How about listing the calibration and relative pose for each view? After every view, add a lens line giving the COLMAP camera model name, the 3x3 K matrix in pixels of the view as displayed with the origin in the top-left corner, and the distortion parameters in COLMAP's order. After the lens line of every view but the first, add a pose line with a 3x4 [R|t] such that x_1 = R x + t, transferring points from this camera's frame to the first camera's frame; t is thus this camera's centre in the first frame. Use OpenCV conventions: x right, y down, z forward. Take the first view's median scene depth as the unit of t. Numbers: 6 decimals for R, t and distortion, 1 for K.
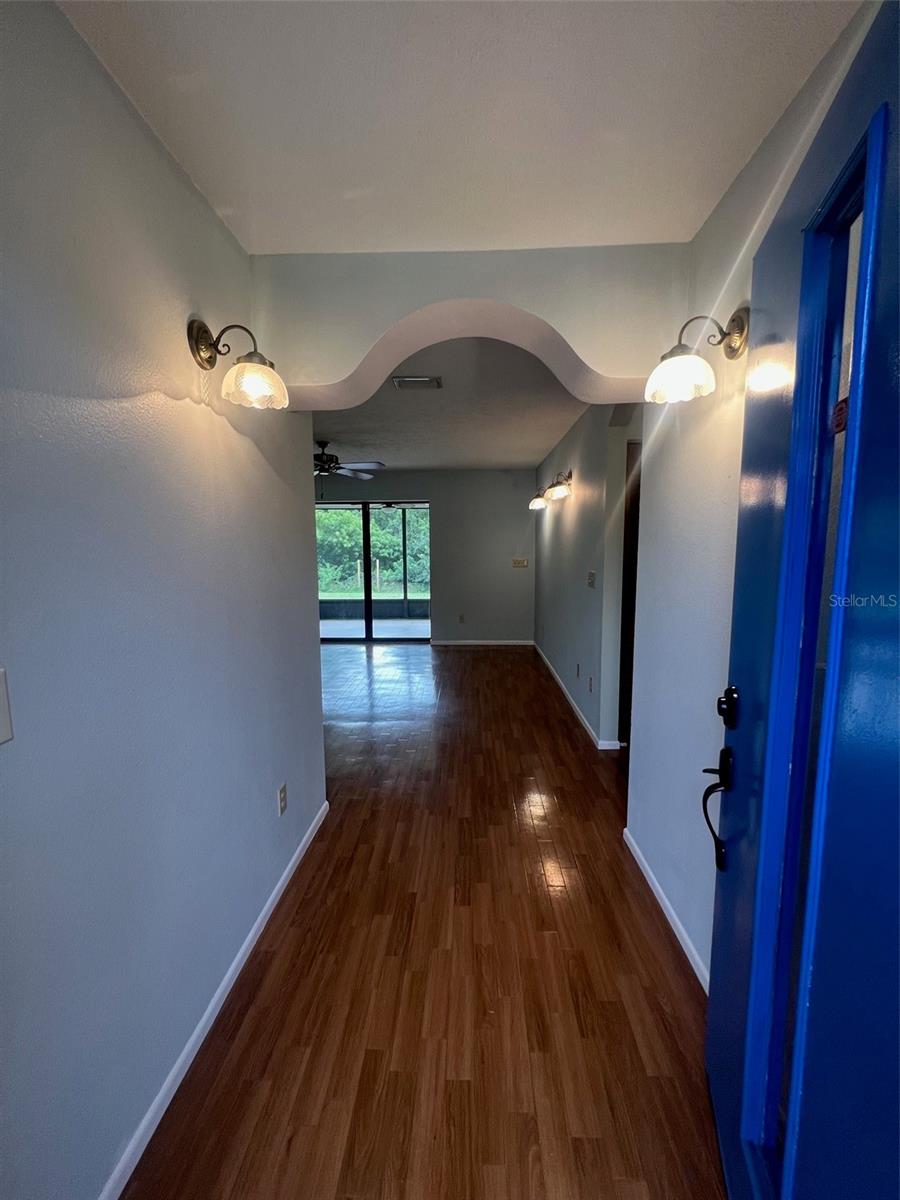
lens RADIAL K [[479.2, 0, 450.0], [0, 479.2, 600.0], [0, 0, 1]] dist [-0.002625, 0.000553]
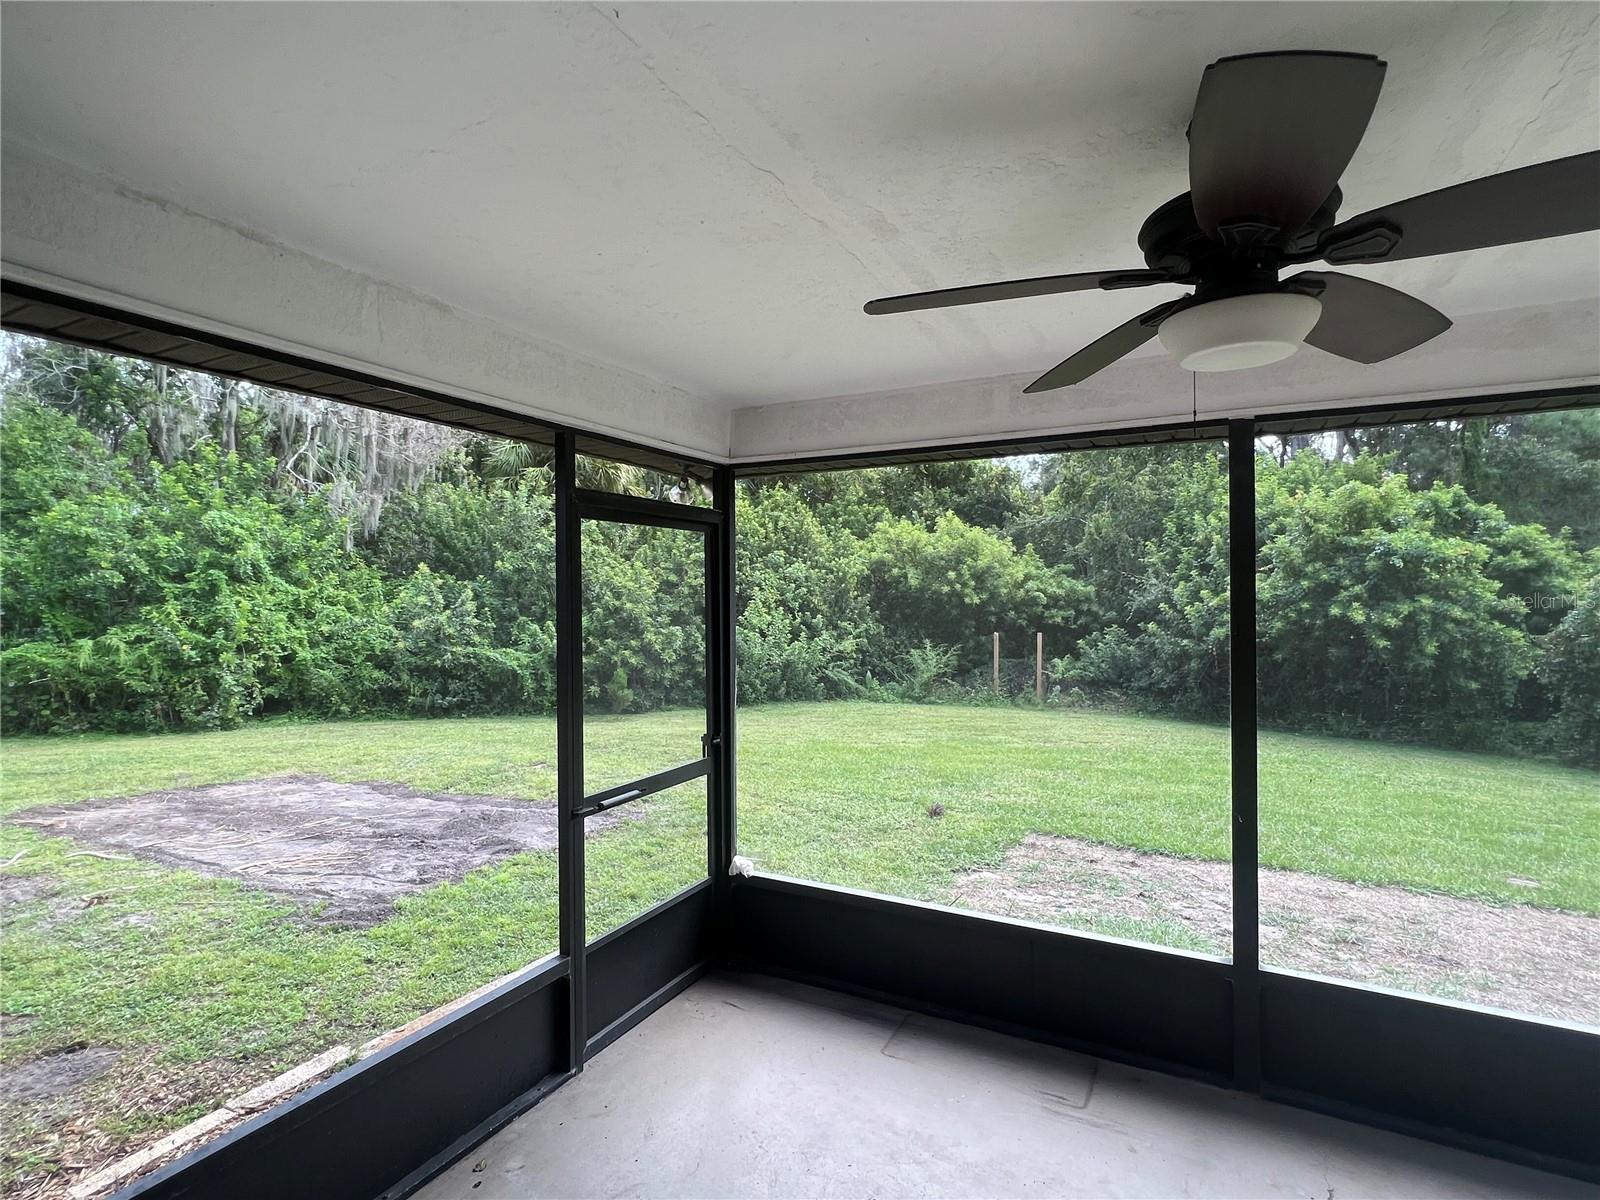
lens RADIAL K [[792.8, 0, 796.0], [0, 792.8, 591.0], [0, 0, 1]] dist [-0.003949, 0.000838]
pose [[0.904083, 0.000287, -0.427357, -0.042498], [-0.050489, 0.993068, -0.106145, -0.034208], [0.424364, 0.117541, 0.897831, 0.246543]]
